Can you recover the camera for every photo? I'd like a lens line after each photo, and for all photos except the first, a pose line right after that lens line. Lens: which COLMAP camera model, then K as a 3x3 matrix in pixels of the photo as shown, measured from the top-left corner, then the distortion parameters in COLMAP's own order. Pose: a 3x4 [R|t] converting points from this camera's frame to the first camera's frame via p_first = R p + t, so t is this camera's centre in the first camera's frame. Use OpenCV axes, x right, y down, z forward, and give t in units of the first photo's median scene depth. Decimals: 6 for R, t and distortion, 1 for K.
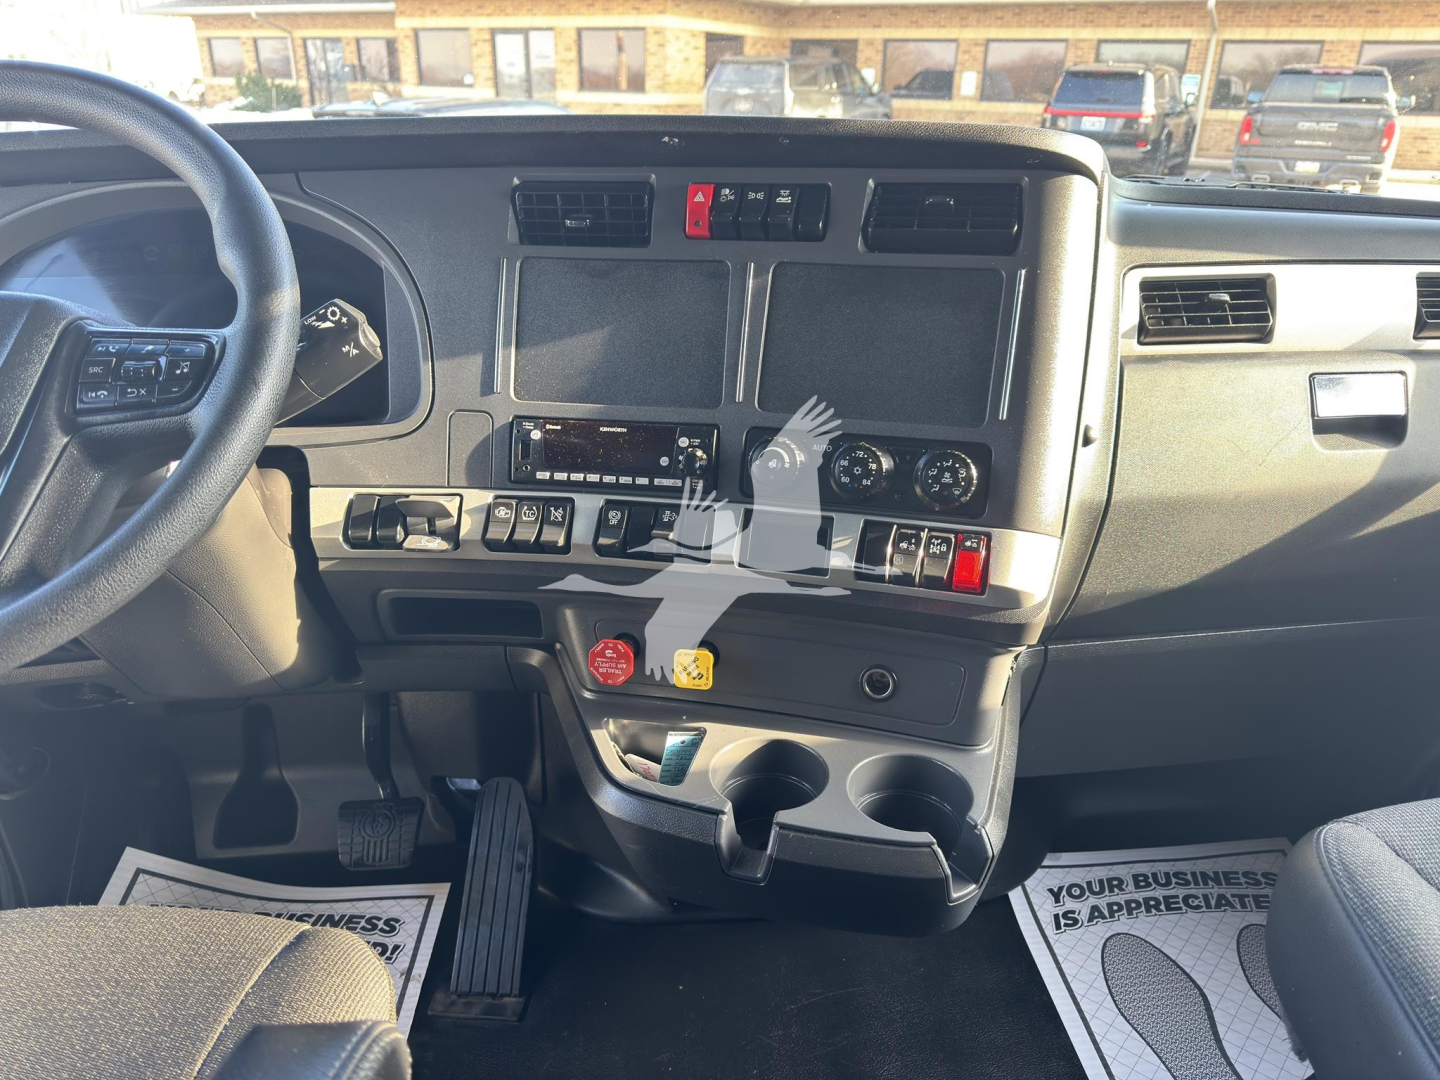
lens RADIAL K [[991.9, 0, 709.9], [0, 991.9, 545.3], [0, 0, 1]] dist [0.116799, -0.162131]
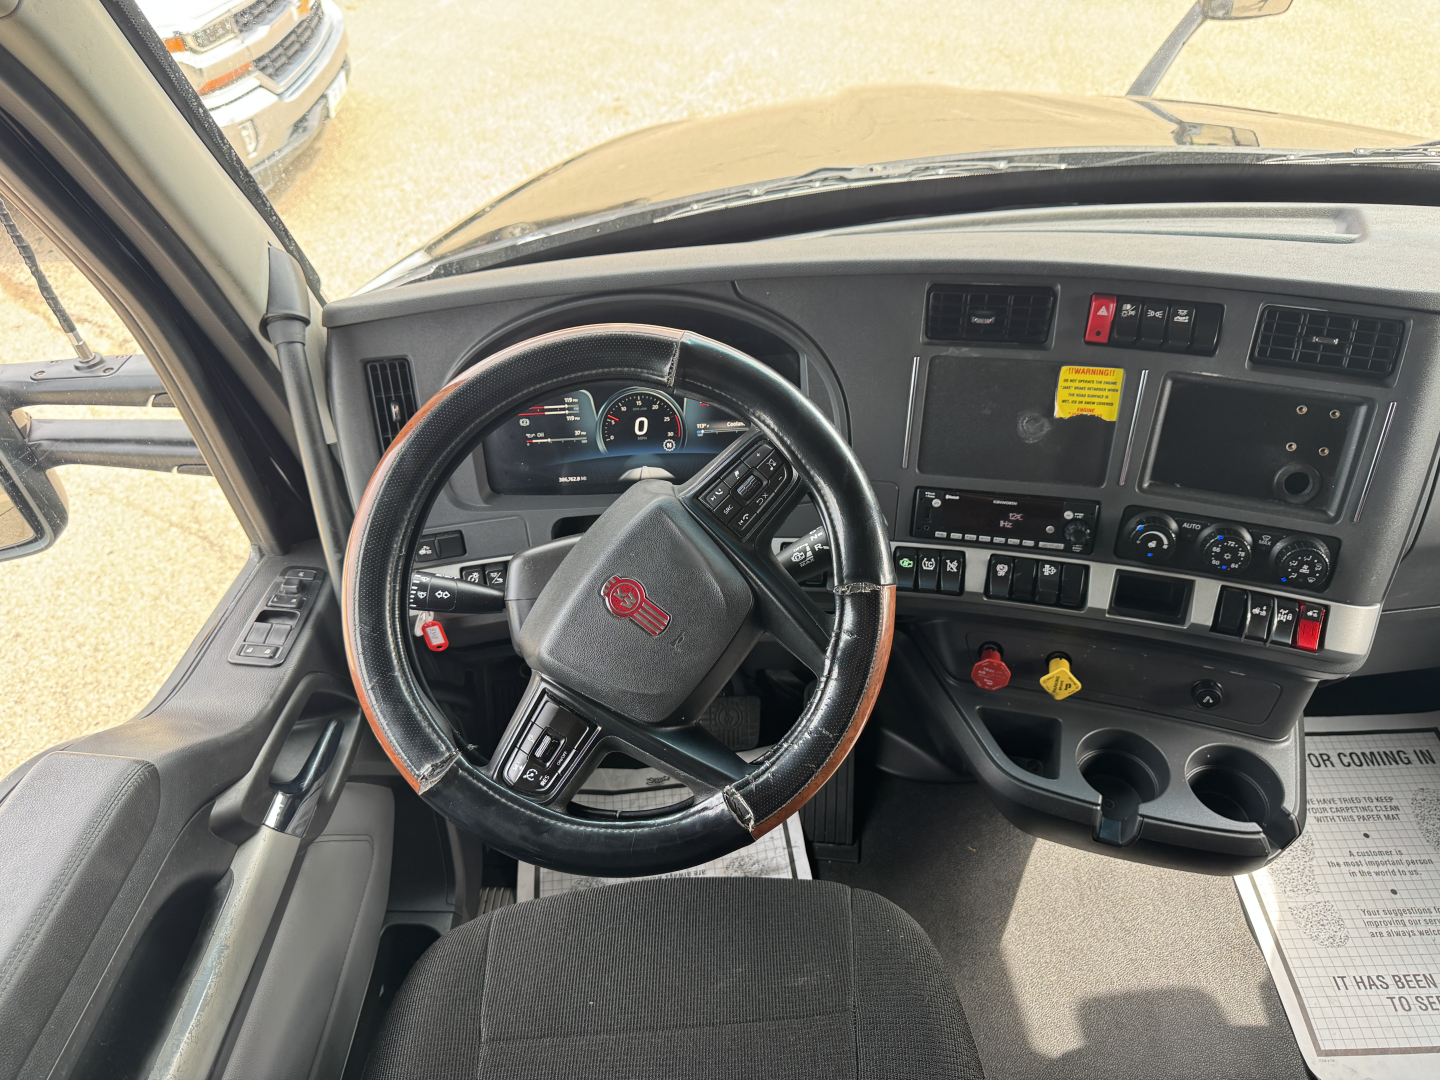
lens RADIAL K [[1010.2, 0, 720.0], [0, 1010.2, 540.0], [0, 0, 1]] dist [0.012965, -0.019919]
pose [[0.998896, -0.010580, -0.045770, -0.384621], [0.024549, 0.948252, 0.316569, -0.463701], [0.040052, -0.317343, 0.947465, -0.184520]]
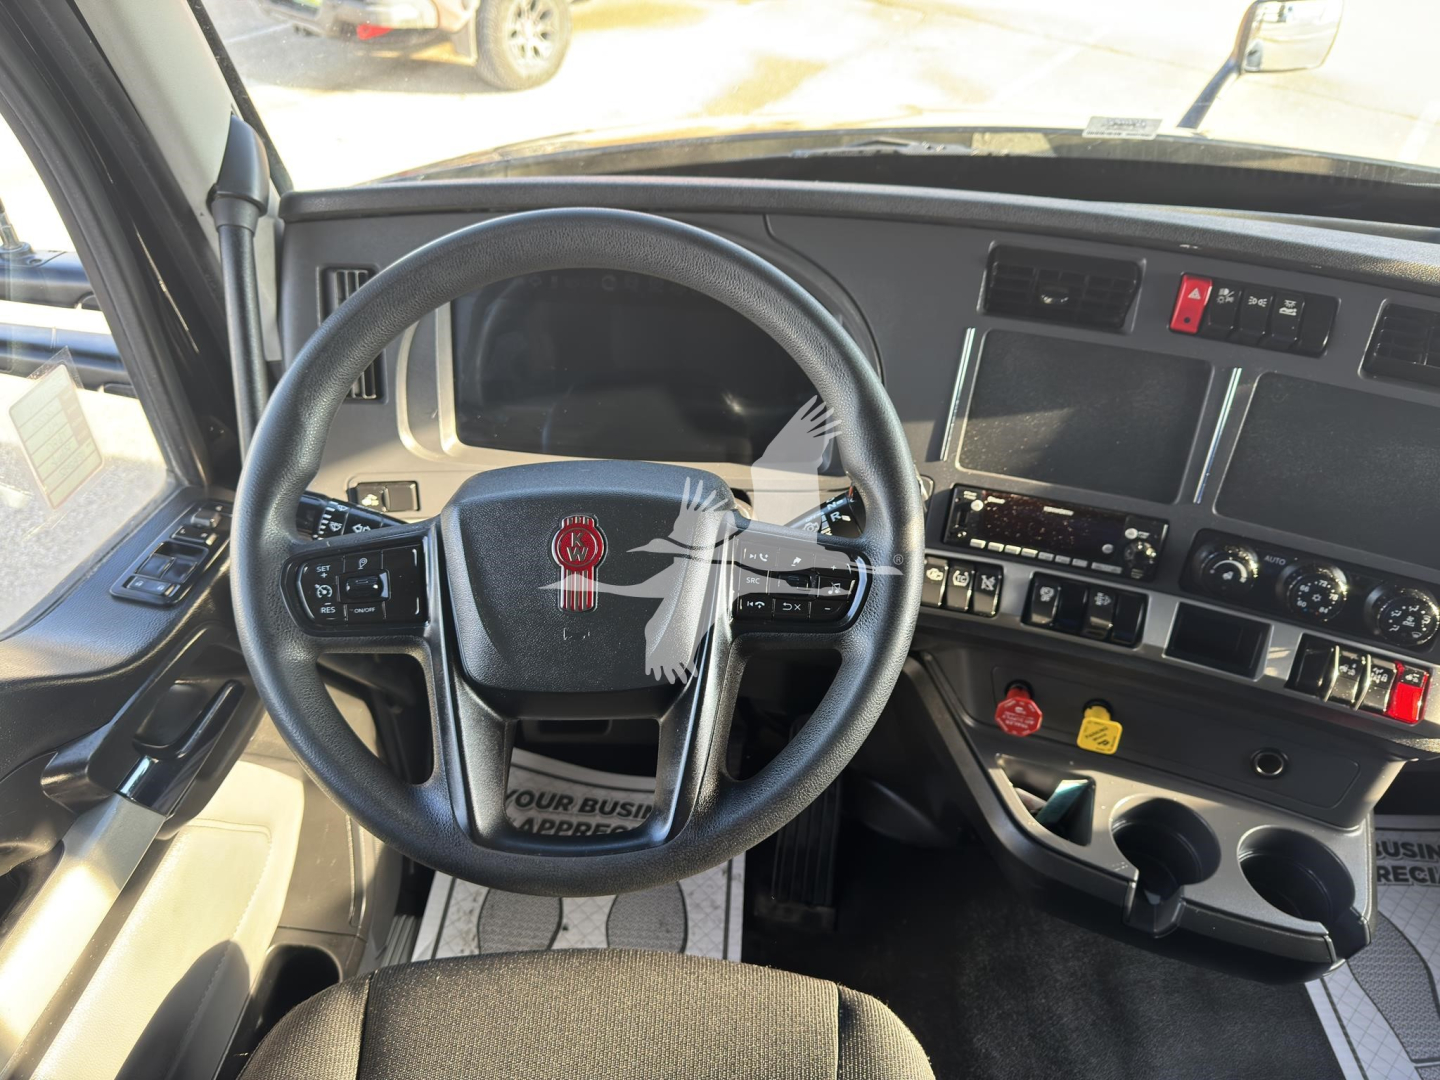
lens RADIAL K [[1010.2, 0, 720.0], [0, 1010.2, 540.0], [0, 0, 1]] dist [0.012965, -0.019919]
pose [[0.995264, 0.090956, -0.034299, -0.402227], [-0.078802, 0.961519, 0.263195, -0.331678], [0.056918, -0.259246, 0.964133, -0.030802]]
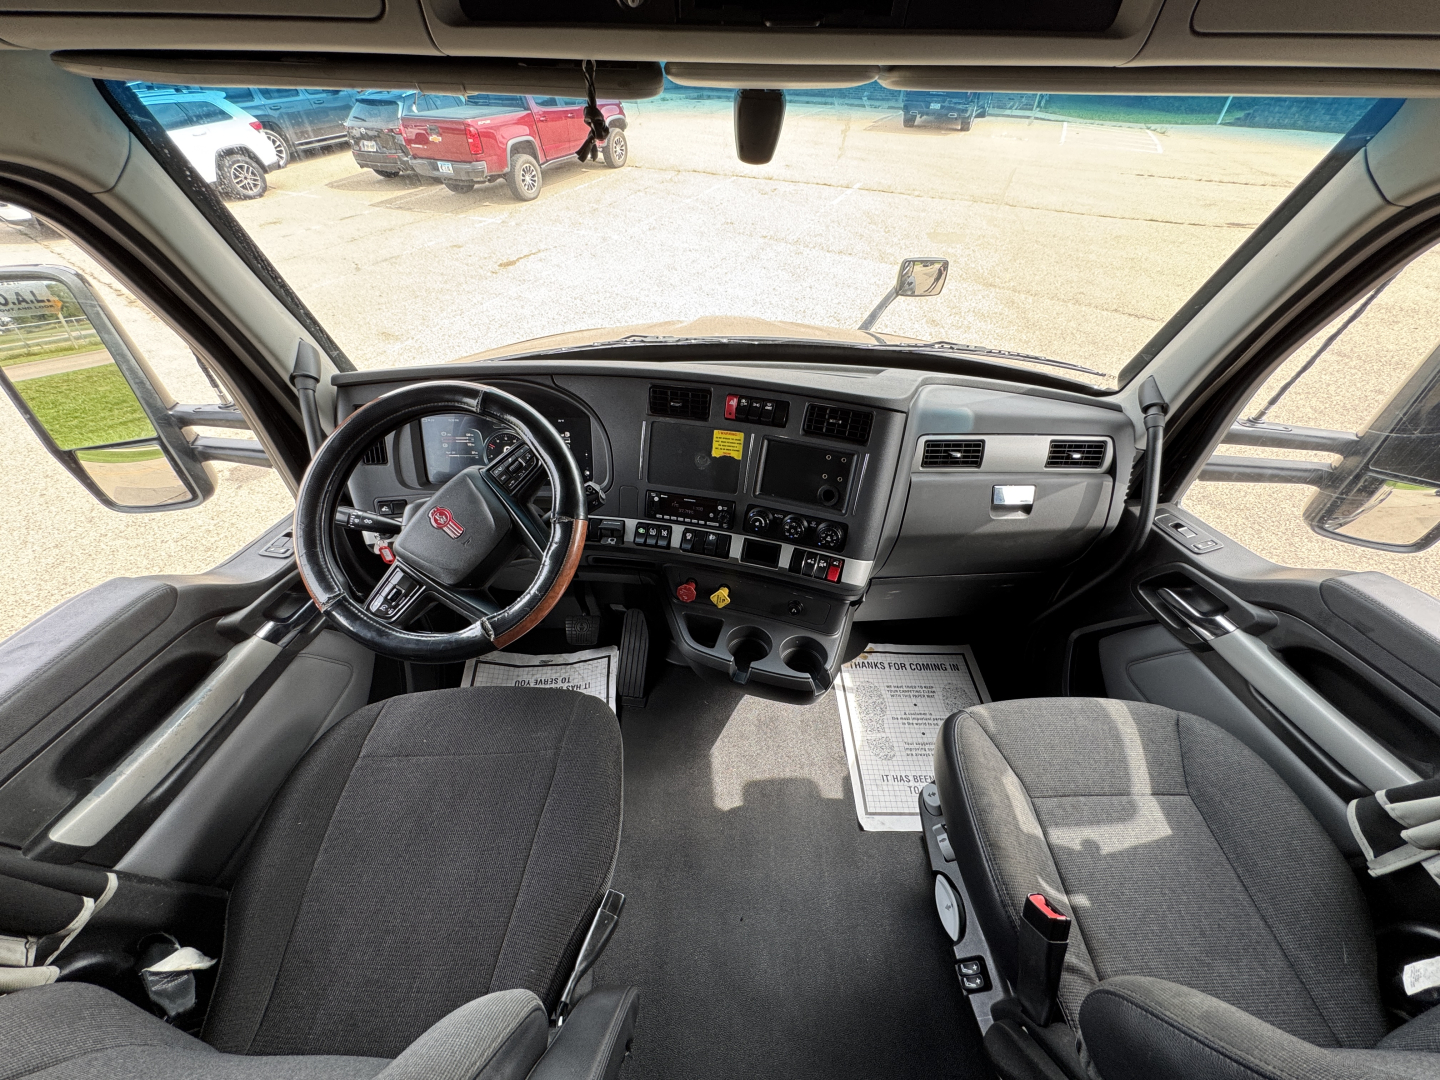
lens RADIAL K [[560.6, 0, 715.1], [0, 560.6, 537.6], [0, 0, 1]] dist [-0.000163, 0.000014]
pose [[0.998960, 0.042715, -0.015959, -0.013522], [-0.037462, 0.968337, 0.246821, -0.353699], [0.025996, -0.245966, 0.968930, -0.287887]]
